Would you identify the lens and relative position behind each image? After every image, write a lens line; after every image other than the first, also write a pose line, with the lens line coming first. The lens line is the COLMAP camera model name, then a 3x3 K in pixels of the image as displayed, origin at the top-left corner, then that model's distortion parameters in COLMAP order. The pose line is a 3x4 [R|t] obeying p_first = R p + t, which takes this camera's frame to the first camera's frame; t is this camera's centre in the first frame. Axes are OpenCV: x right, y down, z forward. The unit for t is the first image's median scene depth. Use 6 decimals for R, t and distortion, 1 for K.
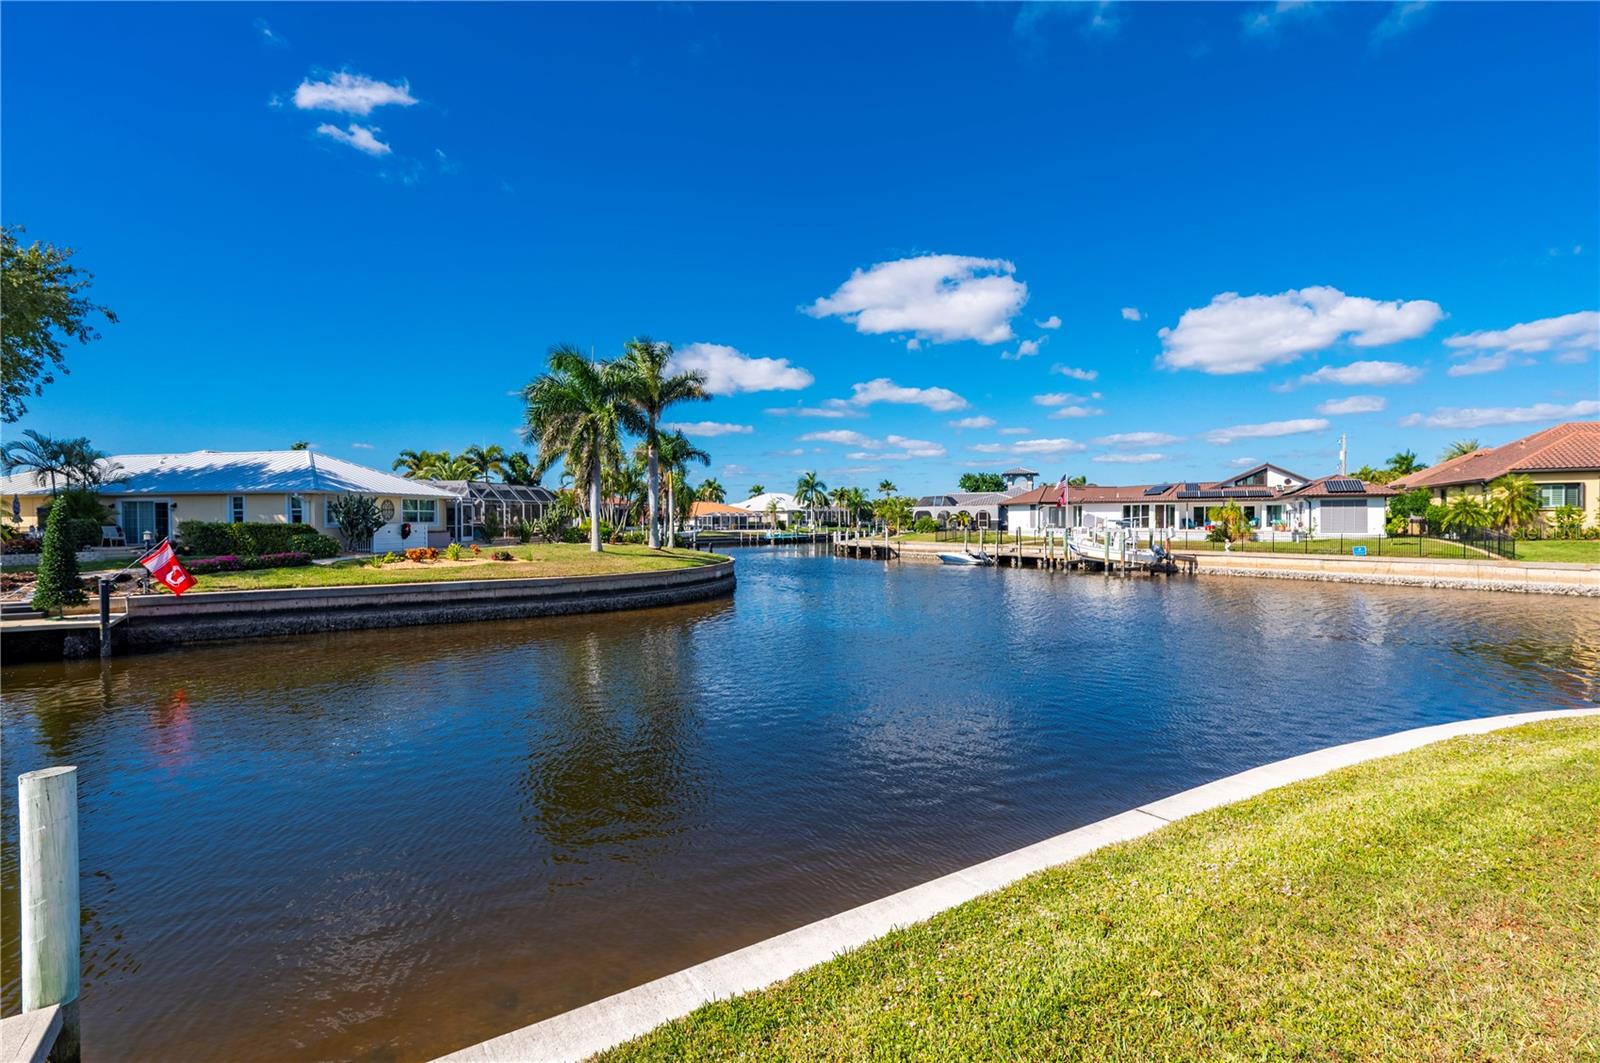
lens RADIAL K [[762.9, 0, 800.0], [0, 762.9, 531.5], [0, 0, 1]] dist [0.003310, -0.000814]
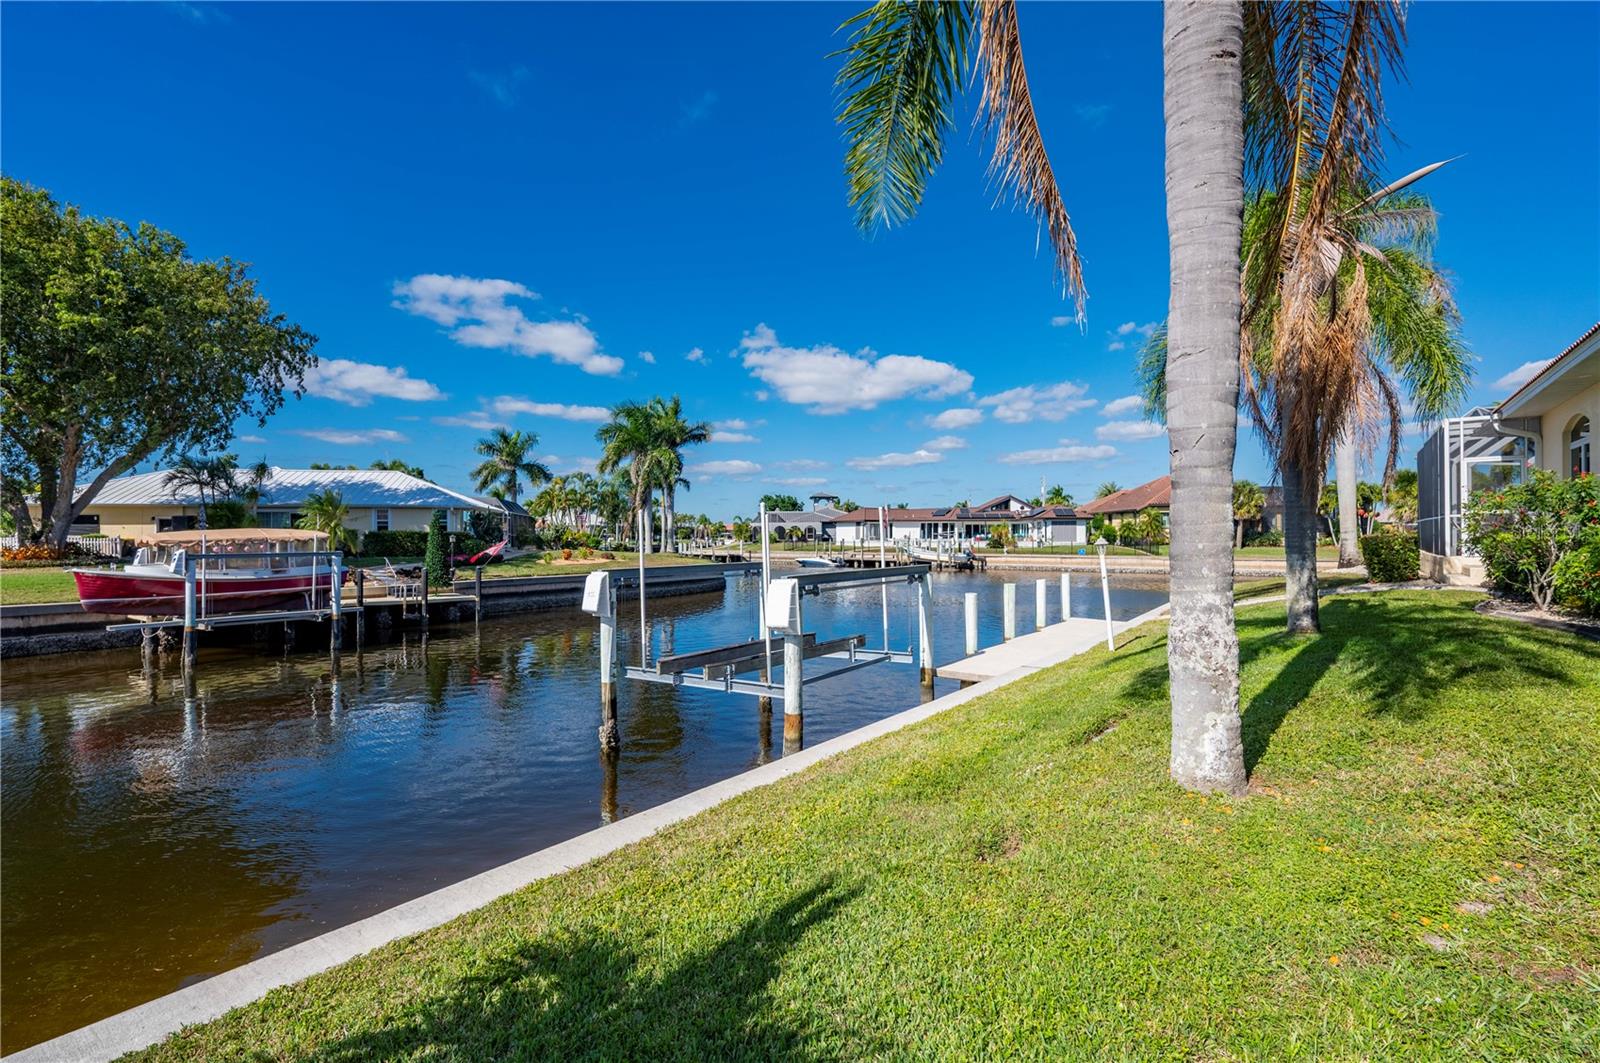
lens RADIAL K [[732.6, 0, 827.9], [0, 732.6, 537.7], [0, 0, 1]] dist [0.026094, -0.000039]
pose [[0.922782, 0.001649, 0.385318, -0.345116], [0.003212, 0.999923, -0.011972, 0.010378], [-0.385308, 0.012285, 0.922706, -0.228741]]
